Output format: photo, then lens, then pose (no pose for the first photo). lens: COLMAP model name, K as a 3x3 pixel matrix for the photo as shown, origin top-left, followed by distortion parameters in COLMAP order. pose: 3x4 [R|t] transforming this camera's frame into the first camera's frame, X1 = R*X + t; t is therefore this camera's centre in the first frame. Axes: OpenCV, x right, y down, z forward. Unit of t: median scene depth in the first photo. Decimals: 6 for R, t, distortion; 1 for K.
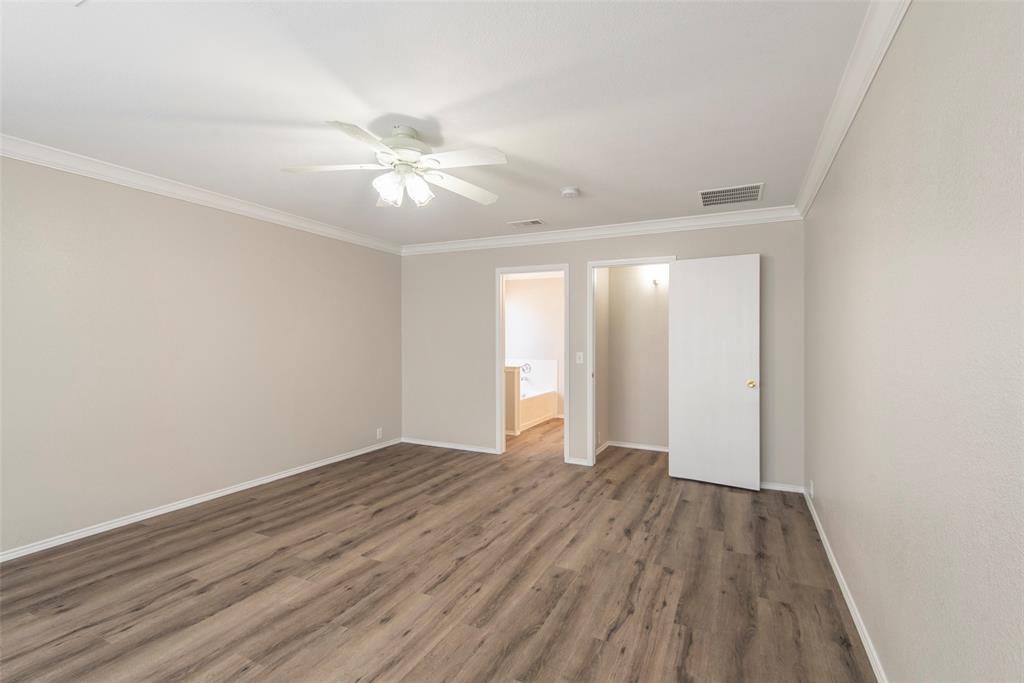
lens RADIAL K [[466.3, 0, 511.5], [0, 466.3, 347.3], [0, 0, 1]] dist [0.019076, -0.014486]
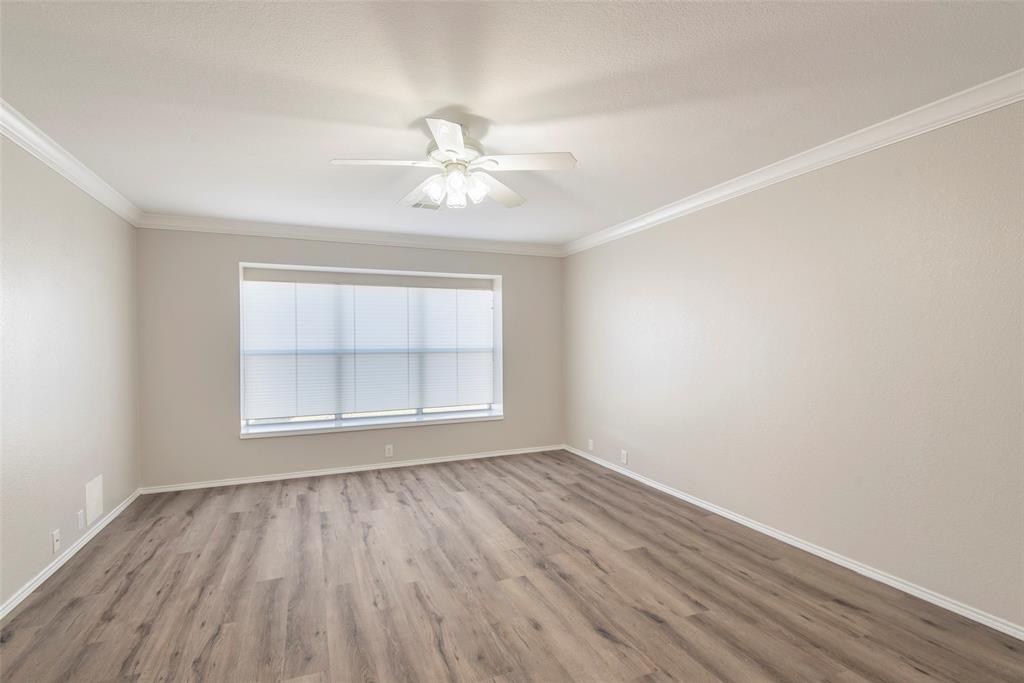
lens RADIAL K [[466.3, 0, 511.5], [0, 466.3, 347.3], [0, 0, 1]] dist [0.019076, -0.014486]
pose [[-0.650364, 0.005842, -0.759600, 0.446150], [-0.012673, 0.999748, 0.018539, -0.045562], [0.759517, 0.021683, -0.650126, 1.673214]]
